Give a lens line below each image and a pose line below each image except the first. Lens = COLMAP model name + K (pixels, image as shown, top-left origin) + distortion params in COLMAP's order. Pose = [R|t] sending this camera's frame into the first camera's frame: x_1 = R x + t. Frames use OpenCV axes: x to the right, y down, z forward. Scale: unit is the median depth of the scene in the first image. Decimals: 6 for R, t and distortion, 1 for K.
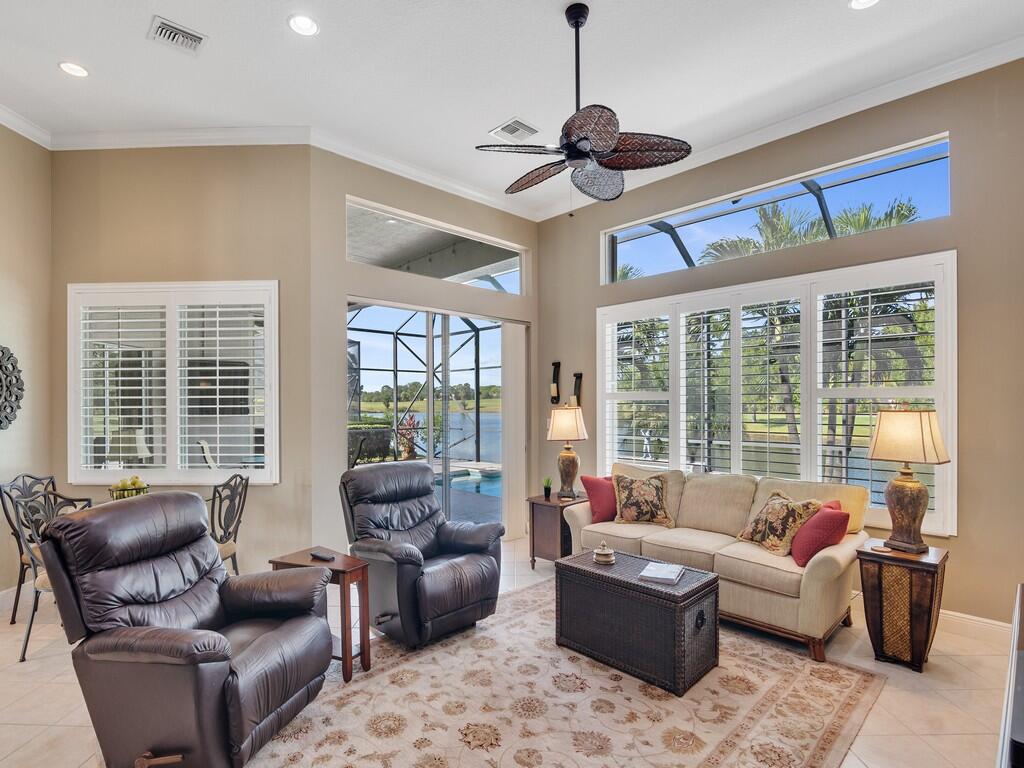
lens RADIAL K [[513.2, 0, 509.6], [0, 513.2, 400.1], [0, 0, 1]] dist [-0.005416, -0.001712]
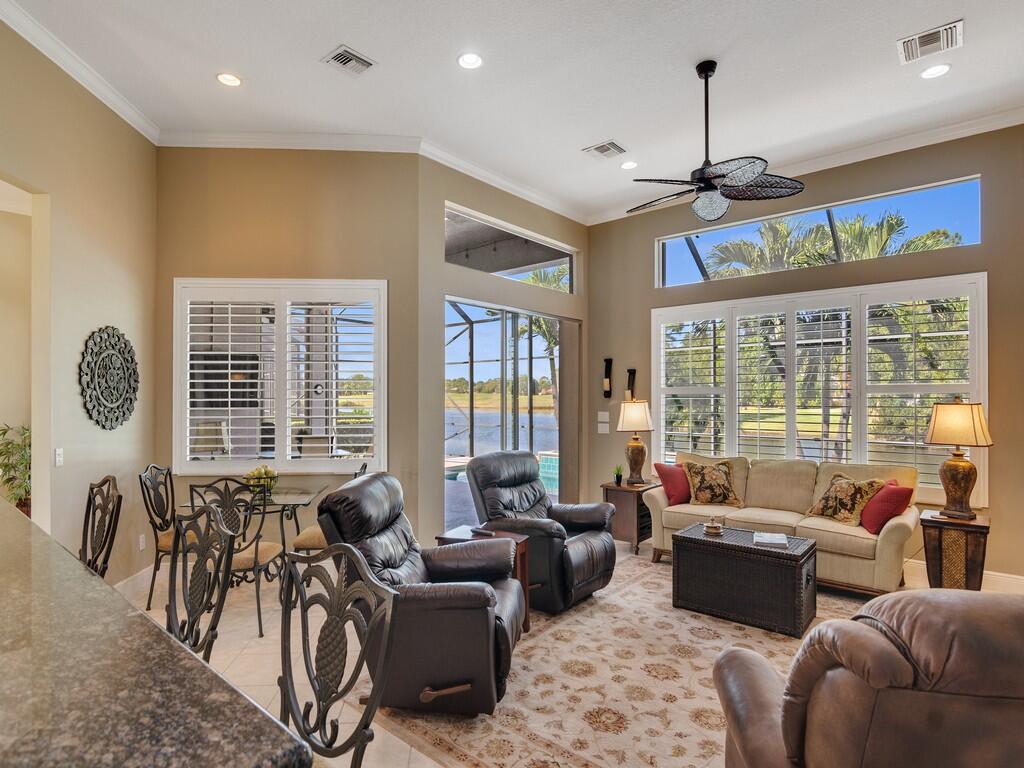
lens RADIAL K [[543.5, 0, 508.3], [0, 543.5, 390.4], [0, 0, 1]] dist [-0.002868, -0.000681]
pose [[0.995301, 0.004490, 0.096724, -0.371824], [-0.003789, 0.999965, -0.007428, 0.001976], [-0.096754, 0.007026, 0.995284, -0.167736]]
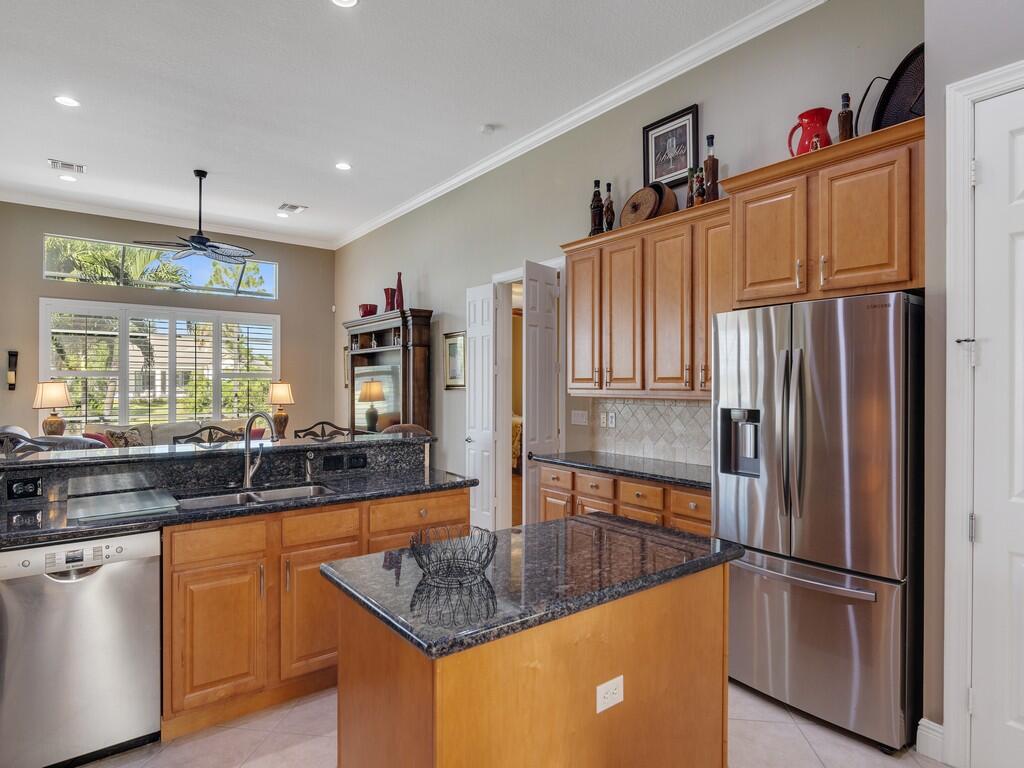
lens RADIAL K [[546.0, 0, 497.4], [0, 546.0, 383.4], [0, 0, 1]] dist [0.001405, 0.000302]
pose [[0.112685, 0.003819, 0.993623, -1.470652], [-0.003799, 0.999987, -0.003413, 0.025484], [-0.993624, -0.003390, 0.112698, -0.272779]]
